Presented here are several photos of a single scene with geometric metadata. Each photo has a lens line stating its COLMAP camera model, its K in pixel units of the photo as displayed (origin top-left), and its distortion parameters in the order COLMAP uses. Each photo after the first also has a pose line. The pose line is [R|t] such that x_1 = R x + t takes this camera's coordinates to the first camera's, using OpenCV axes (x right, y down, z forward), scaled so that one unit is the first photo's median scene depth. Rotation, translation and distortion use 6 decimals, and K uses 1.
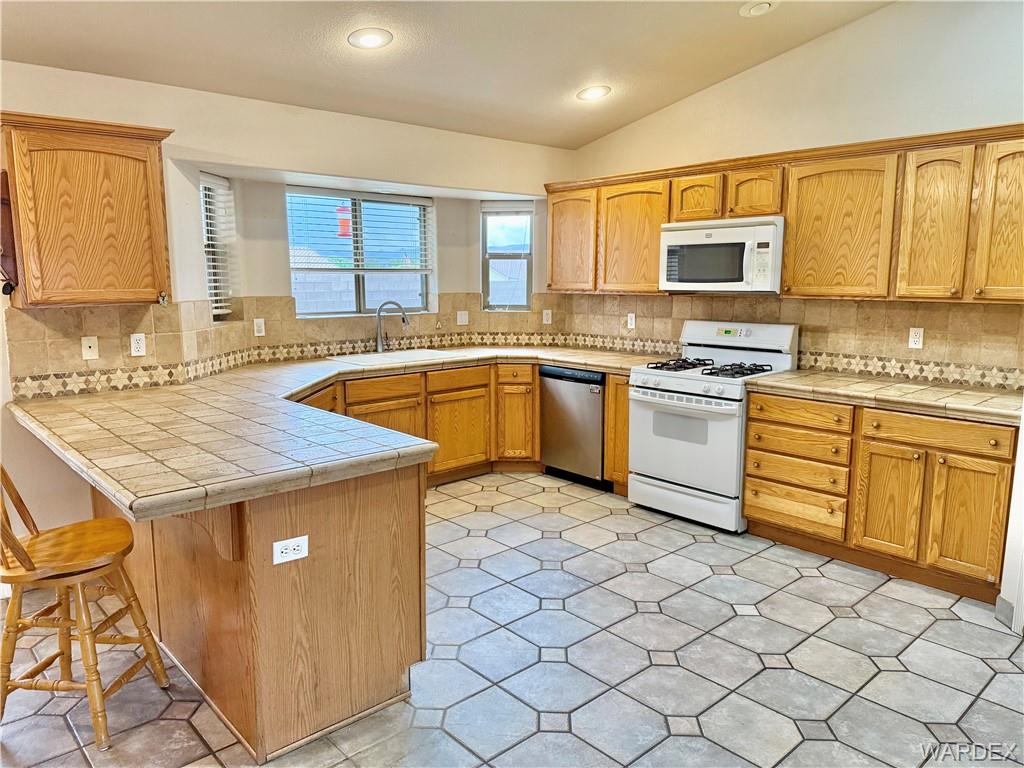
lens RADIAL K [[718.6, 0, 512.0], [0, 718.6, 384.0], [0, 0, 1]] dist [0.174706, -0.299725]
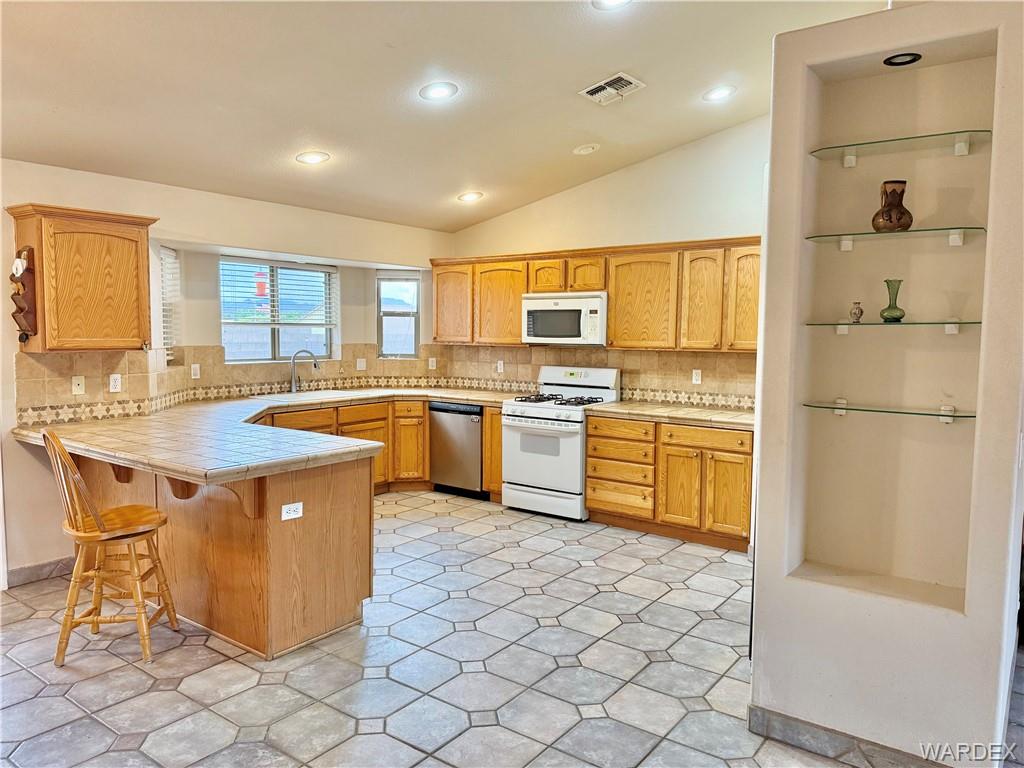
lens RADIAL K [[720.9, 0, 506.7], [0, 720.9, 383.1], [0, 0, 1]] dist [0.186741, -0.329004]
pose [[0.981651, -0.004856, 0.190626, -0.078383], [0.019351, 0.997052, -0.074251, 0.042772], [-0.189704, 0.076578, 0.978851, -0.287657]]
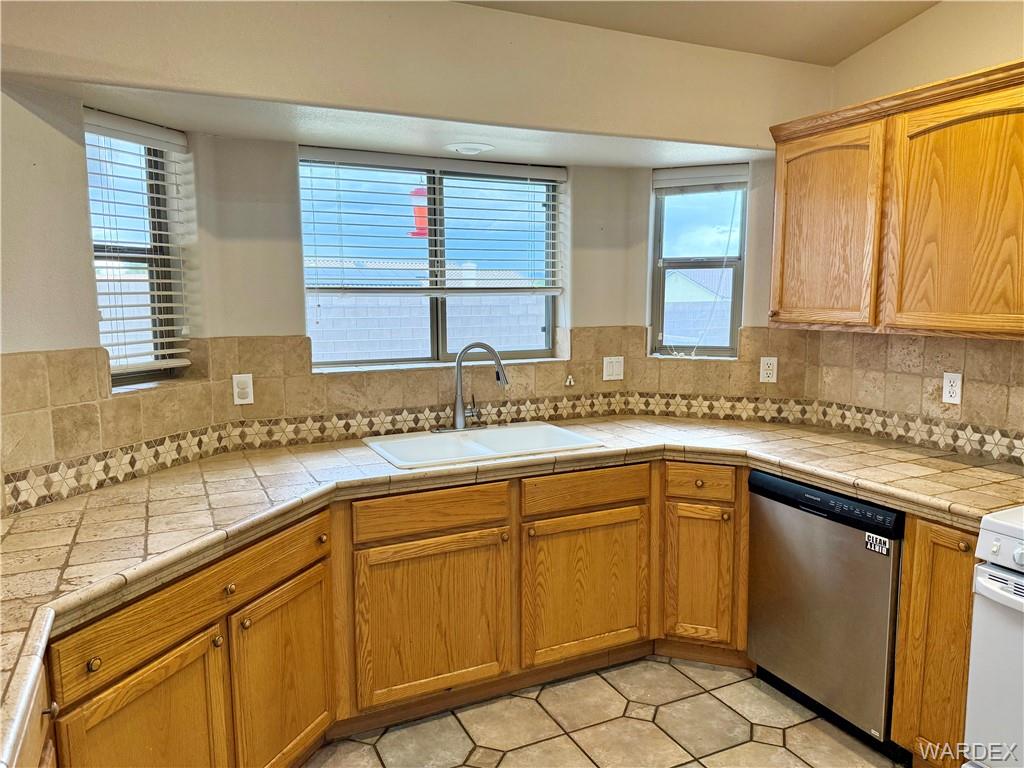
lens RADIAL K [[723.0, 0, 510.3], [0, 723.0, 383.5], [0, 0, 1]] dist [0.081996, -0.112161]
pose [[0.958743, 0.030531, -0.282629, 0.022851], [-0.038692, 0.998979, -0.023340, -0.079553], [0.281628, 0.033313, 0.958945, 0.522982]]
